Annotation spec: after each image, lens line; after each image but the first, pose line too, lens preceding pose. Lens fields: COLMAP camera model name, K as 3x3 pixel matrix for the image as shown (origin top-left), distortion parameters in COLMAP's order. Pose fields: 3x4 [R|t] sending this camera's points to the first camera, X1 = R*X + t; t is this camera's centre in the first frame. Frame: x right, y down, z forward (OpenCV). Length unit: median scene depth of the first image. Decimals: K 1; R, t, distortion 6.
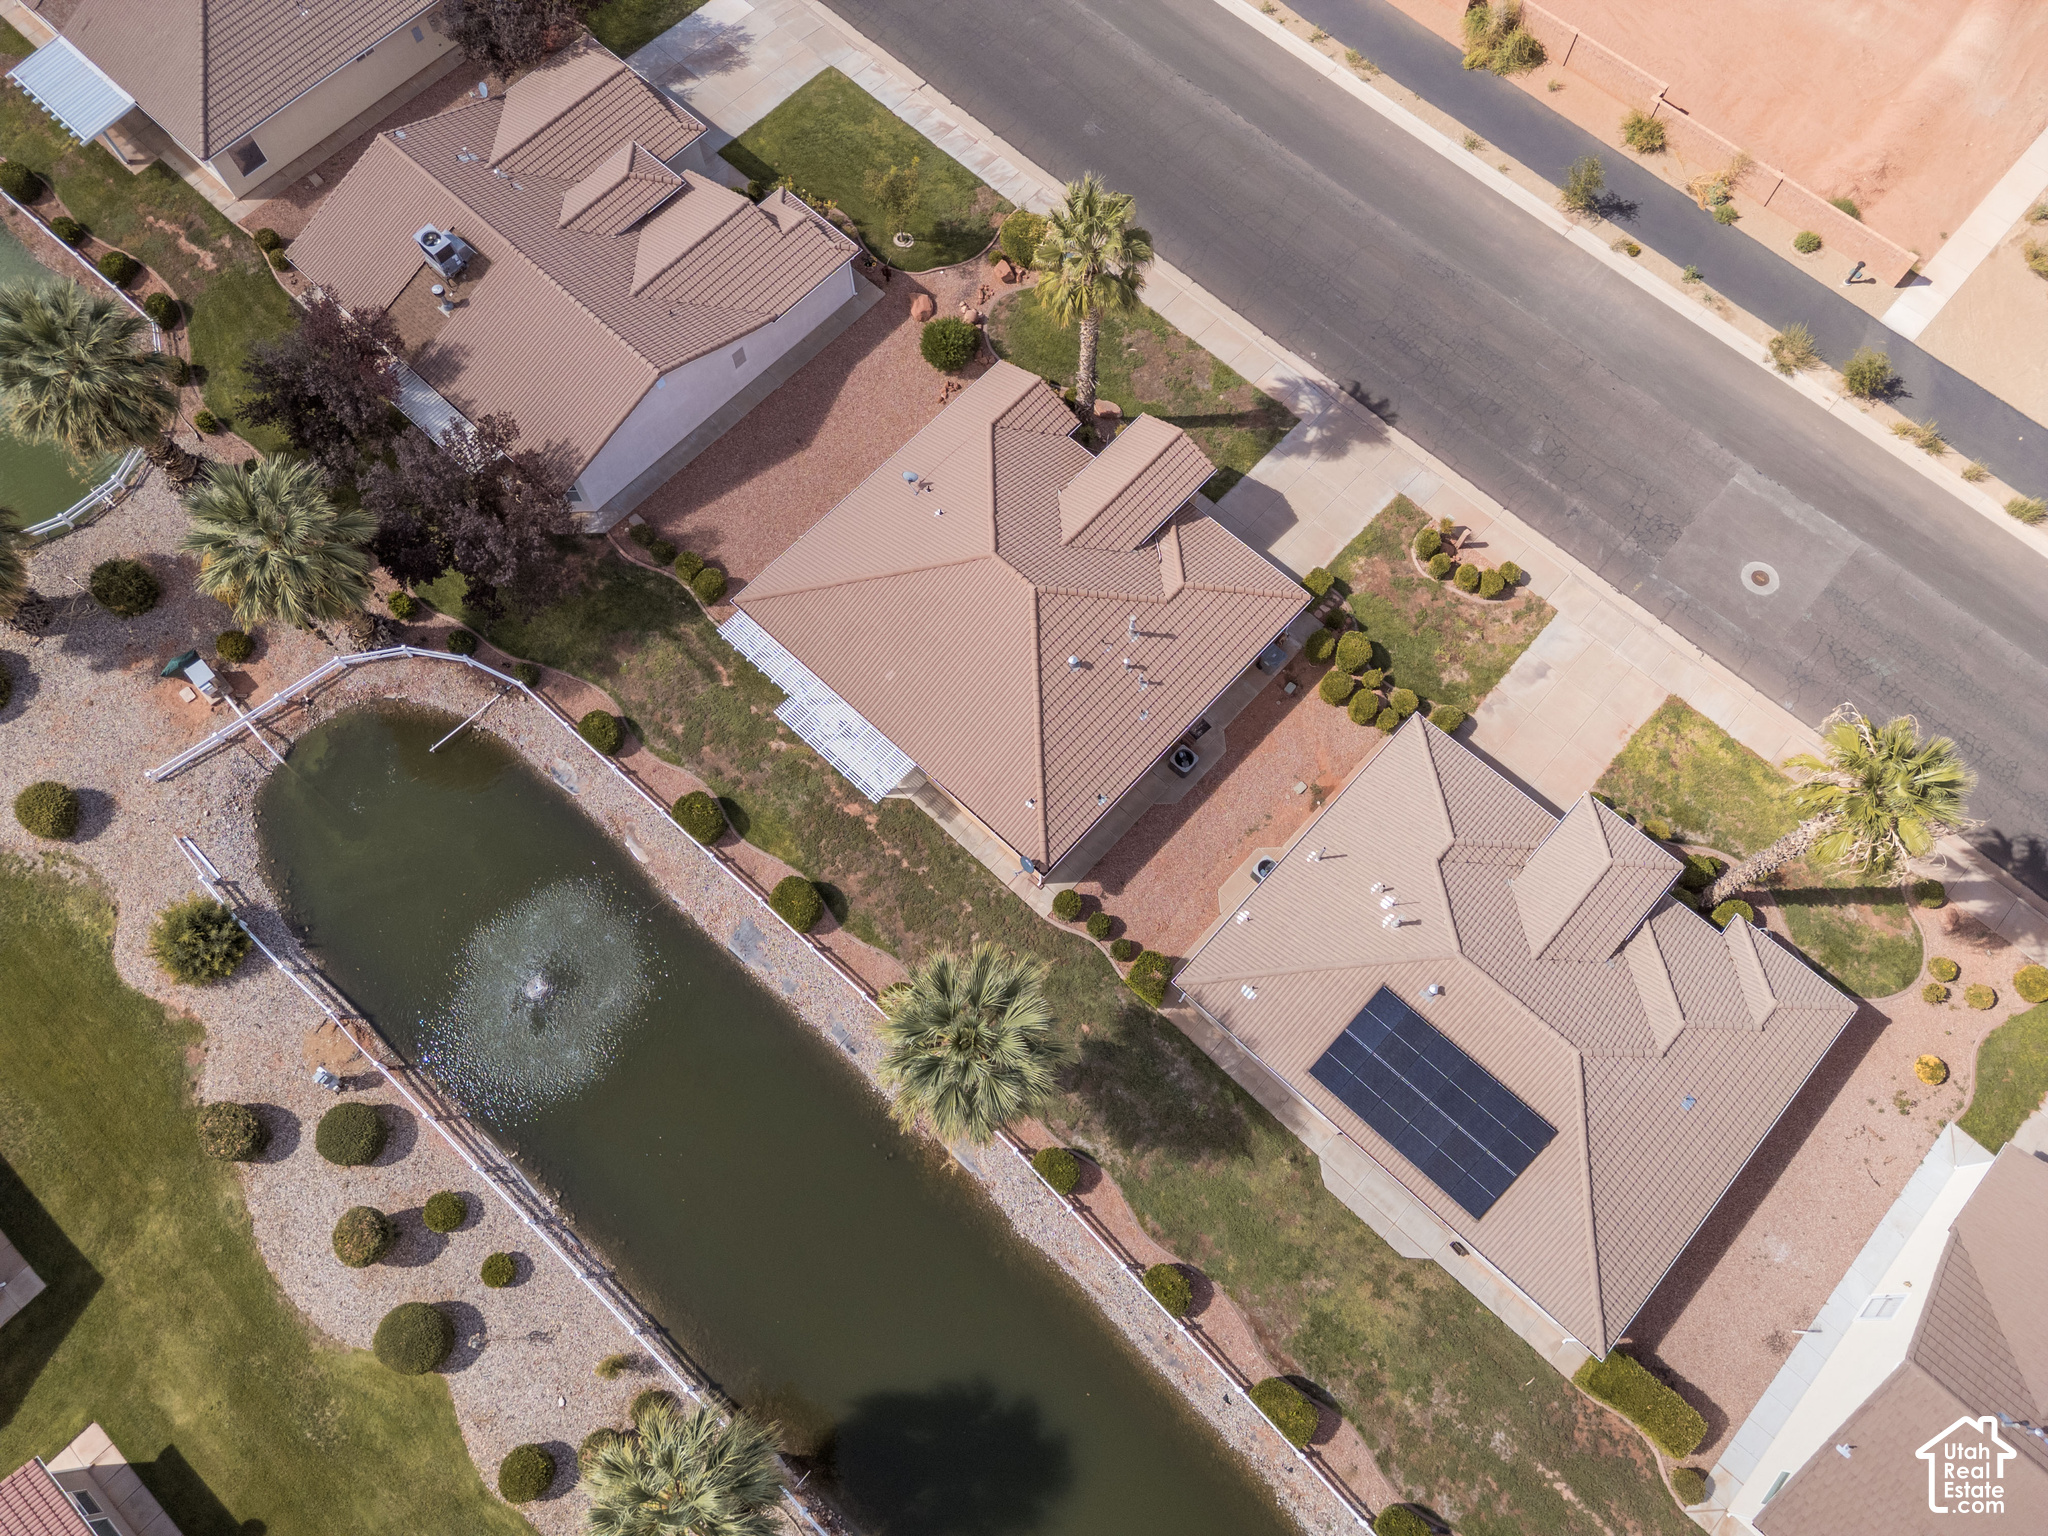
lens RADIAL K [[1435.5, 0, 1025.4], [0, 1435.5, 765.6], [0, 0, 1]] dist [0.082602, -0.087925]
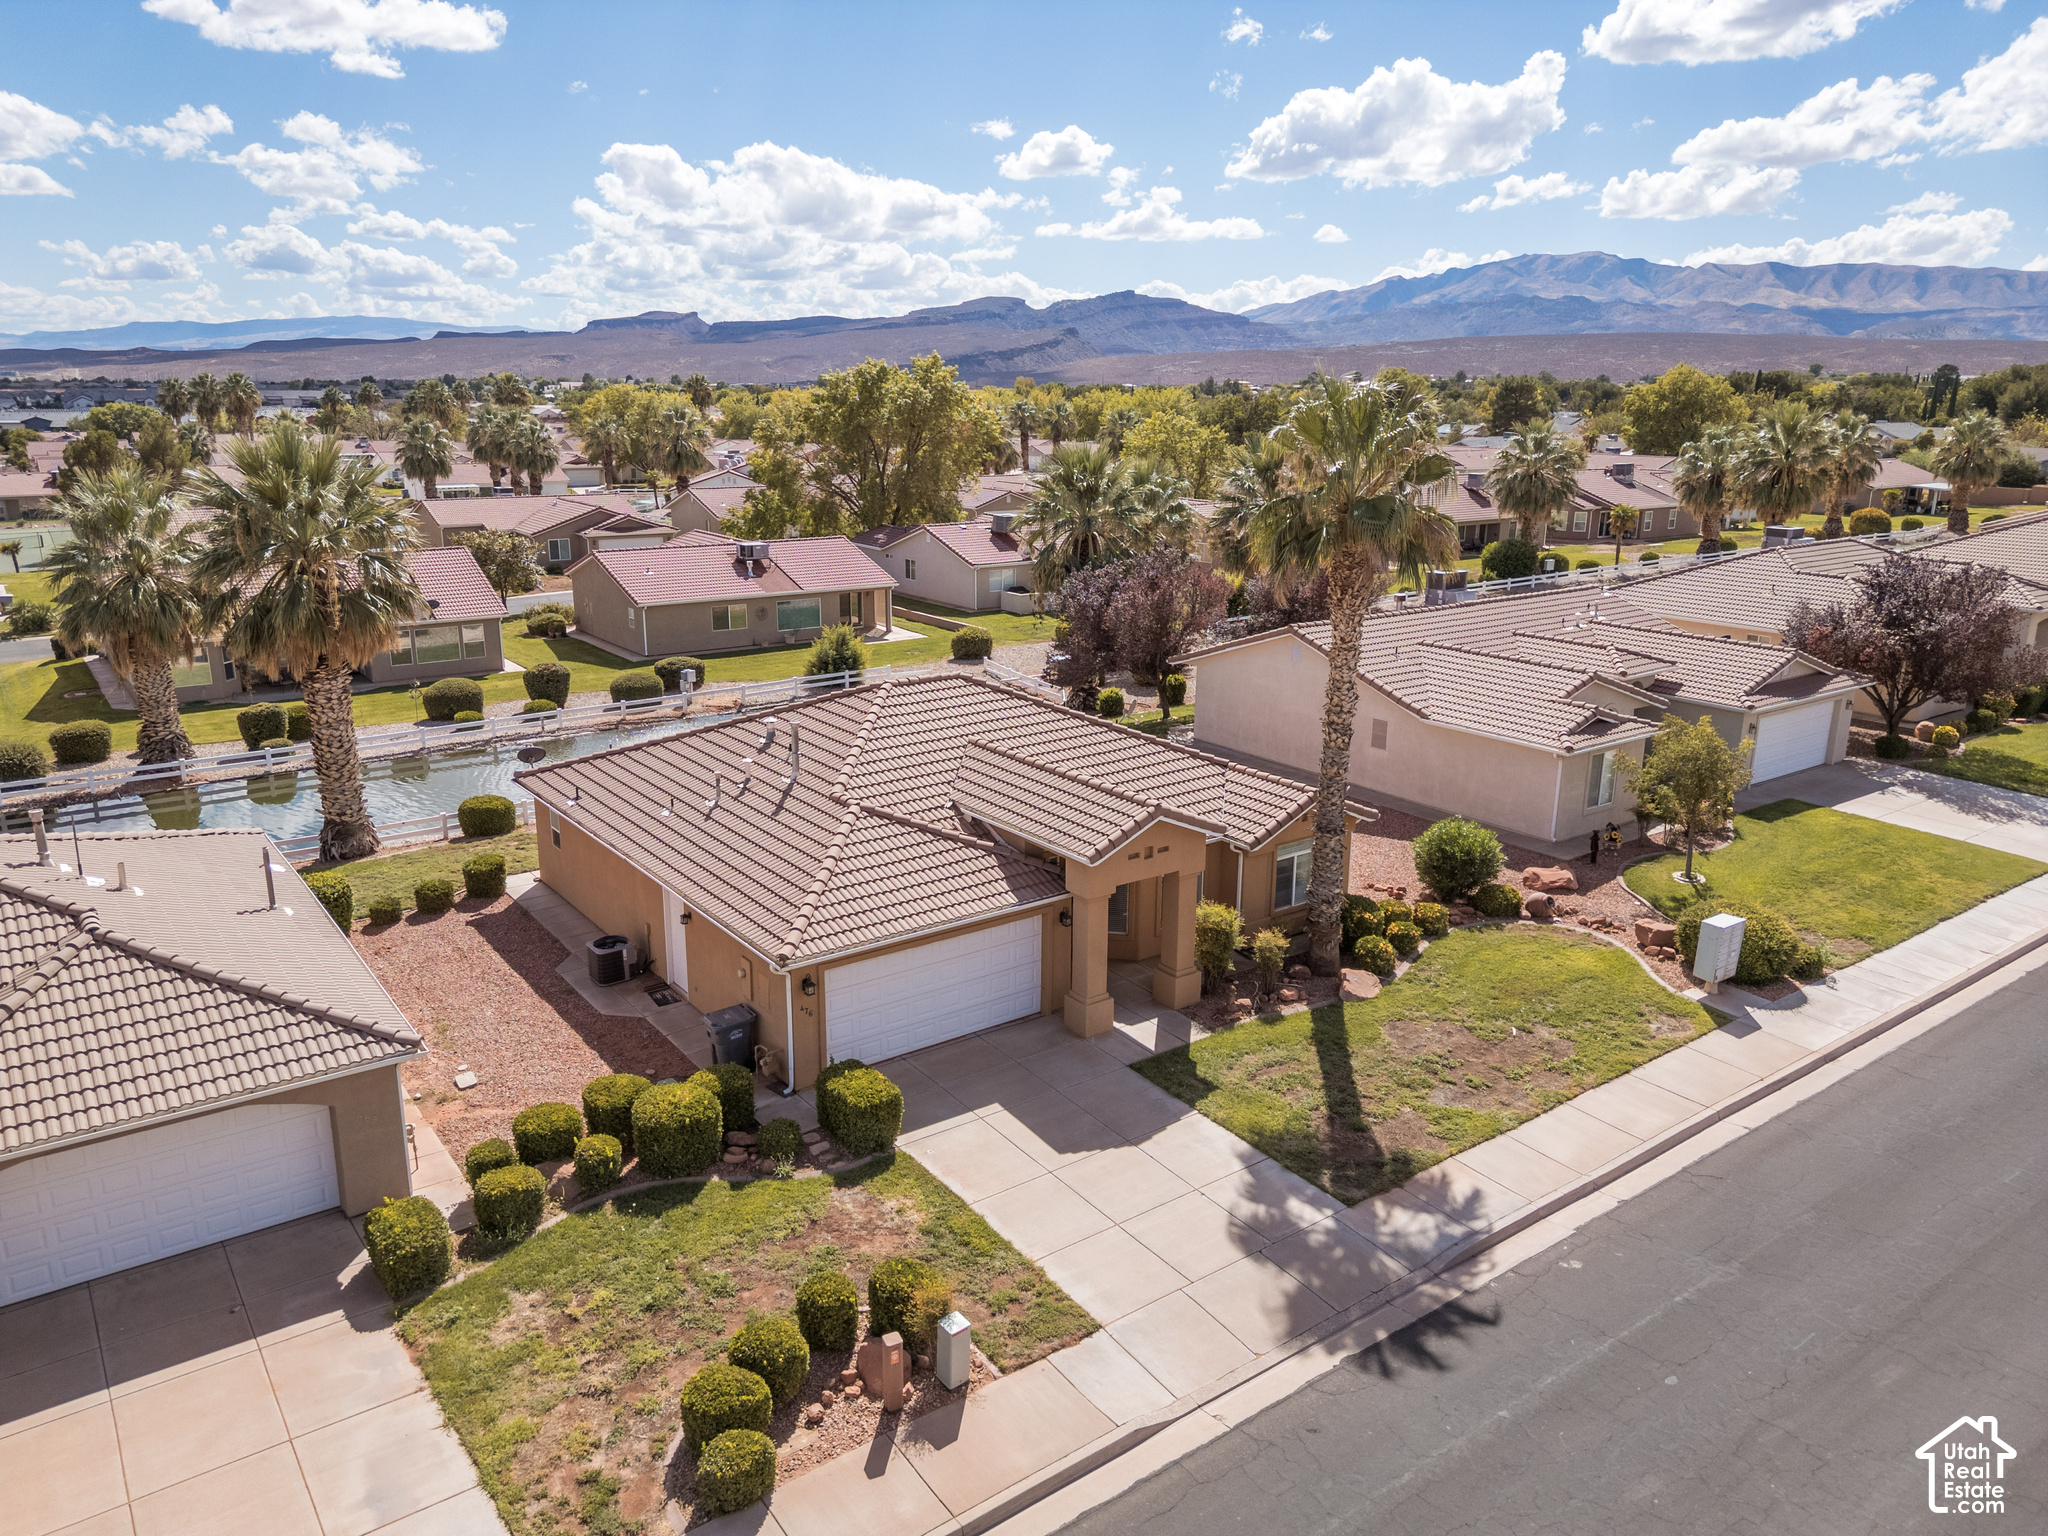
lens RADIAL K [[1435.5, 0, 1025.4], [0, 1435.5, 765.6], [0, 0, 1]] dist [0.082602, -0.087925]
pose [[-0.190531, 0.250482, -0.949187, 0.597934], [-0.916785, 0.300316, 0.263278, -0.323951], [0.351003, 0.920363, 0.172418, 0.869161]]
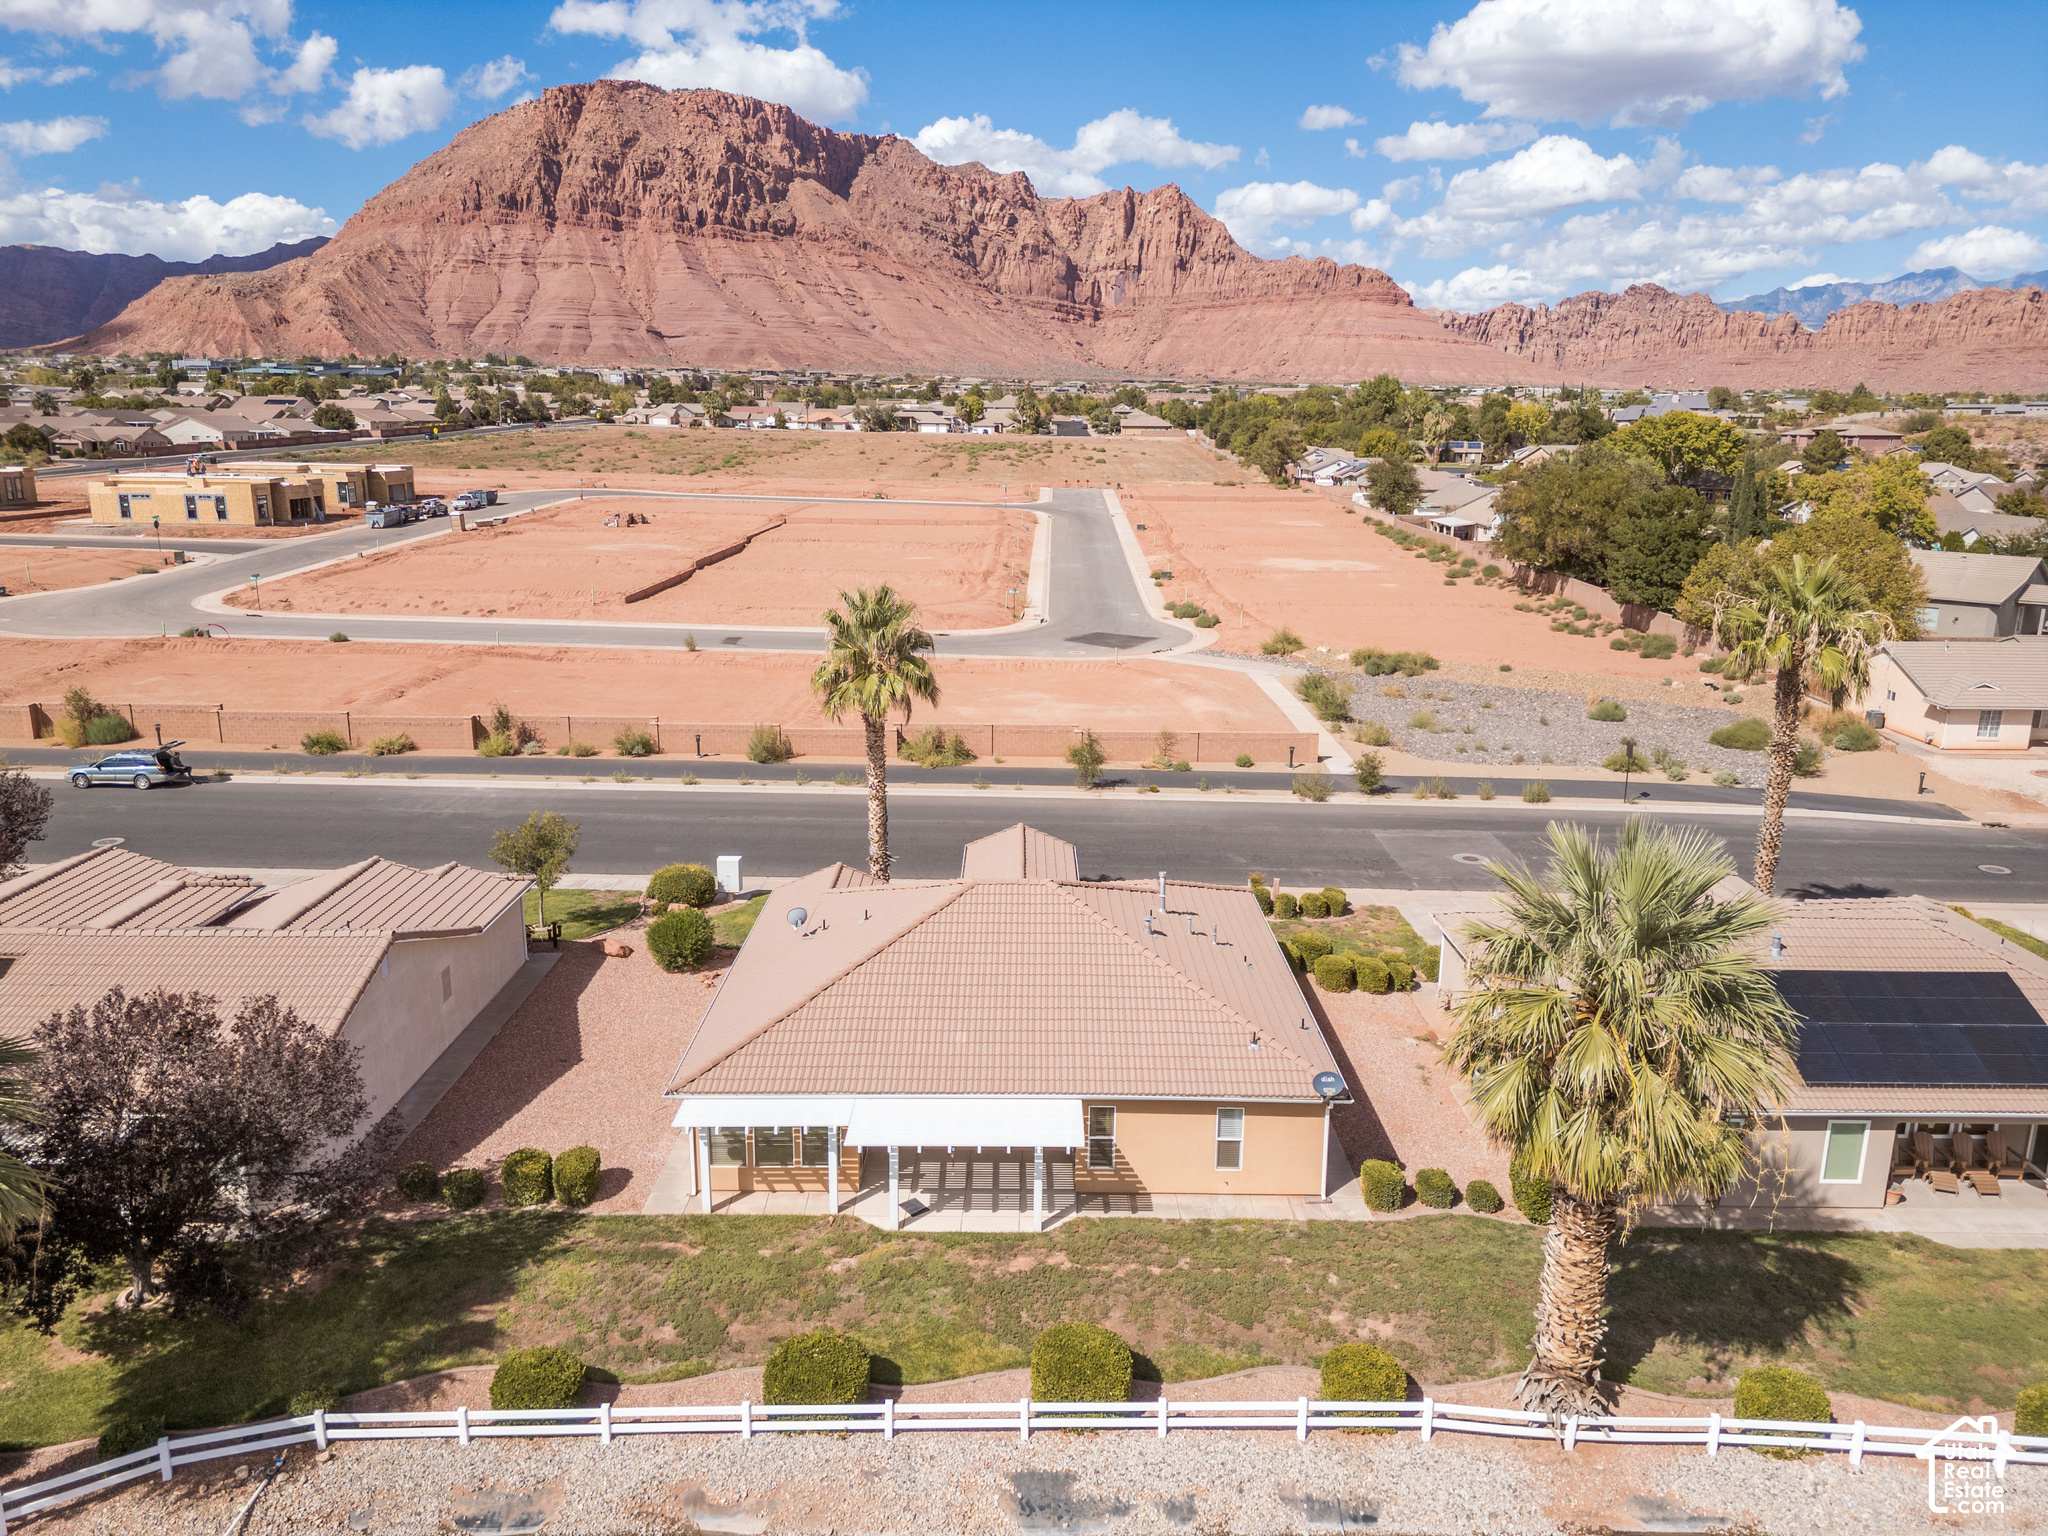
lens RADIAL K [[1435.5, 0, 1025.4], [0, 1435.5, 765.6], [0, 0, 1]] dist [0.082602, -0.087925]
pose [[0.732515, -0.156316, 0.662561, -0.468924], [0.631004, 0.521135, -0.574676, 0.259689], [-0.255453, 0.839037, 0.480375, 0.532016]]
